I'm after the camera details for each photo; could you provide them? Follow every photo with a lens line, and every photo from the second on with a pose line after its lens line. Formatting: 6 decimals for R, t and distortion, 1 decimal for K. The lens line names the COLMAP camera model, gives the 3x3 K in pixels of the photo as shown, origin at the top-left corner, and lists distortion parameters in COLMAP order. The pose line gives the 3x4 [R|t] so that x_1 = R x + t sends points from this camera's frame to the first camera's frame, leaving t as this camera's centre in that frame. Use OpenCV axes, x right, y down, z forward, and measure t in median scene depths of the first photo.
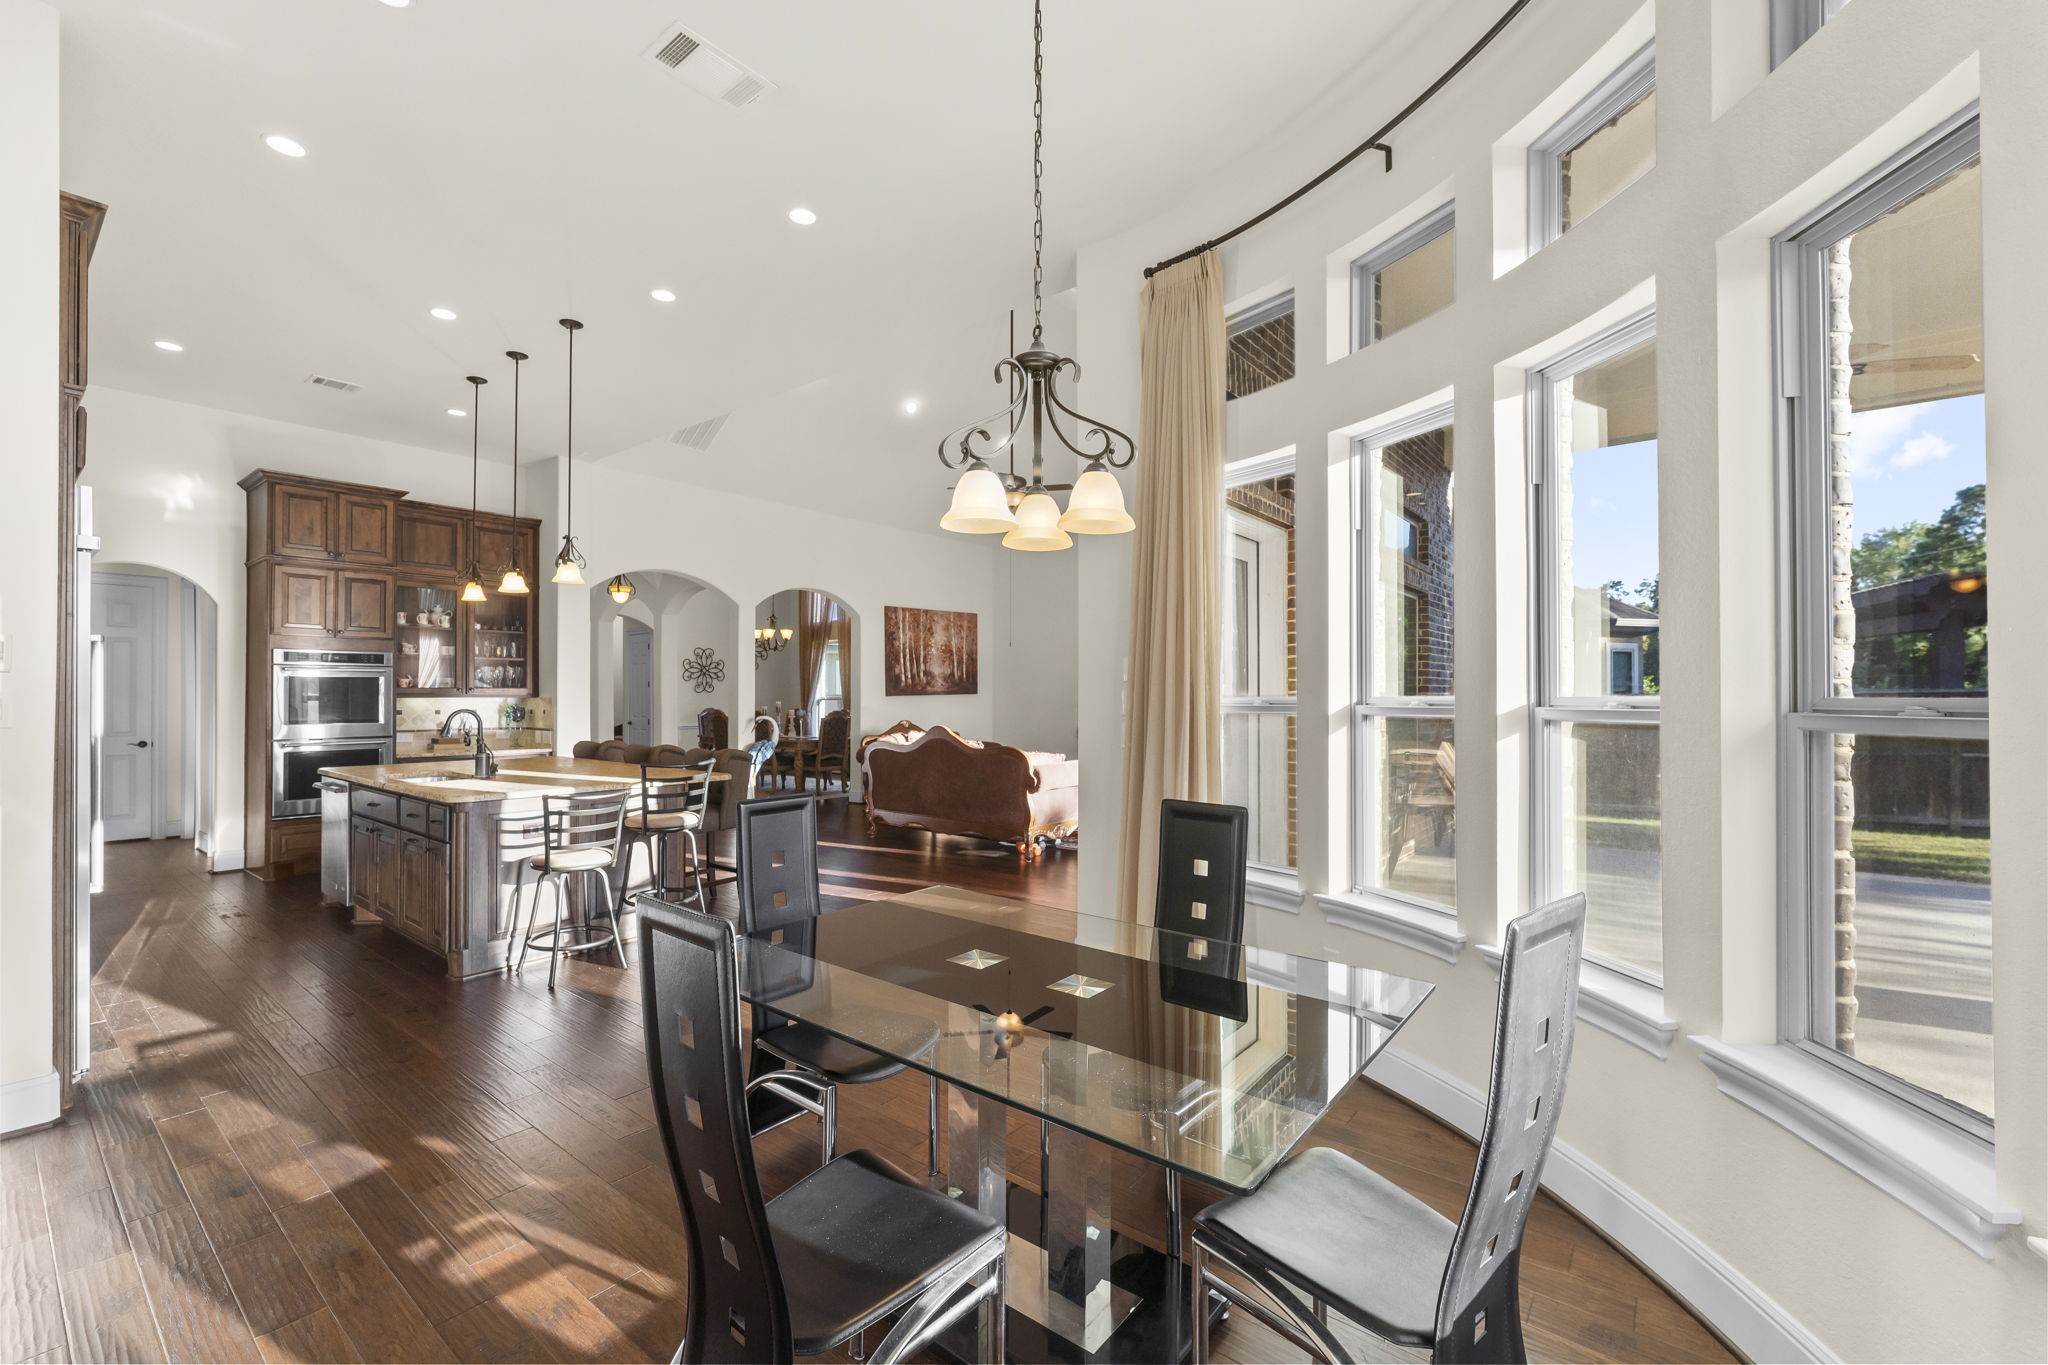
lens RADIAL K [[826.2, 0, 1026.5], [0, 826.2, 686.9], [0, 0, 1]] dist [-0.002325, 0.000687]
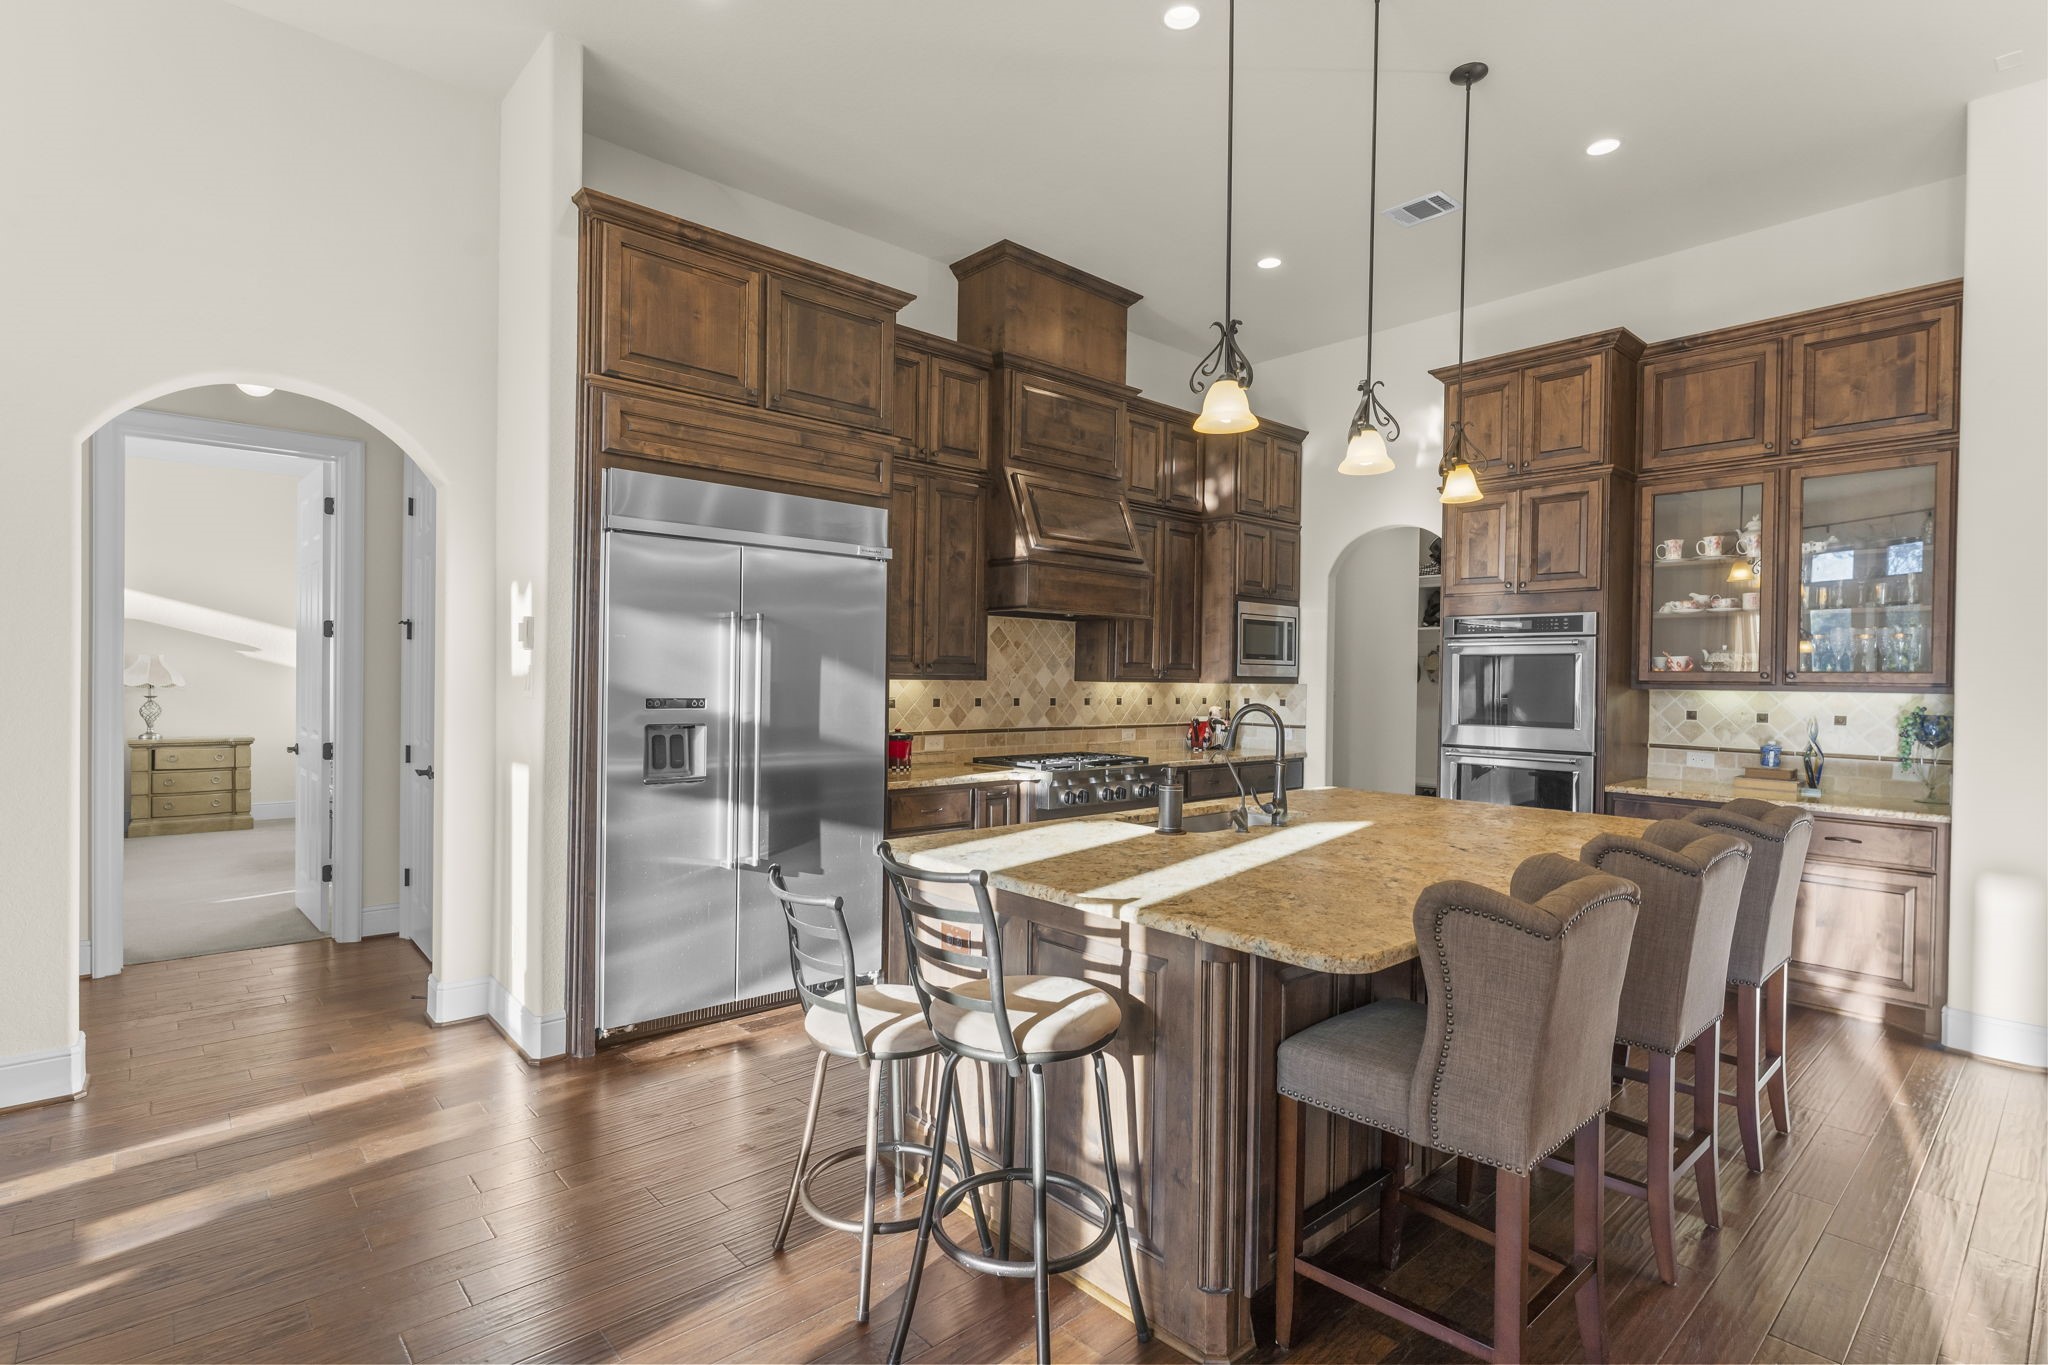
lens RADIAL K [[1000.9, 0, 1017.9], [0, 1000.9, 682.3], [0, 0, 1]] dist [0.002130, 0.000033]
pose [[-0.172348, 0.011766, -0.984966, 0.005312], [-0.004733, 0.999907, 0.012772, 0.001549], [0.985025, 0.006863, -0.172277, 0.673183]]
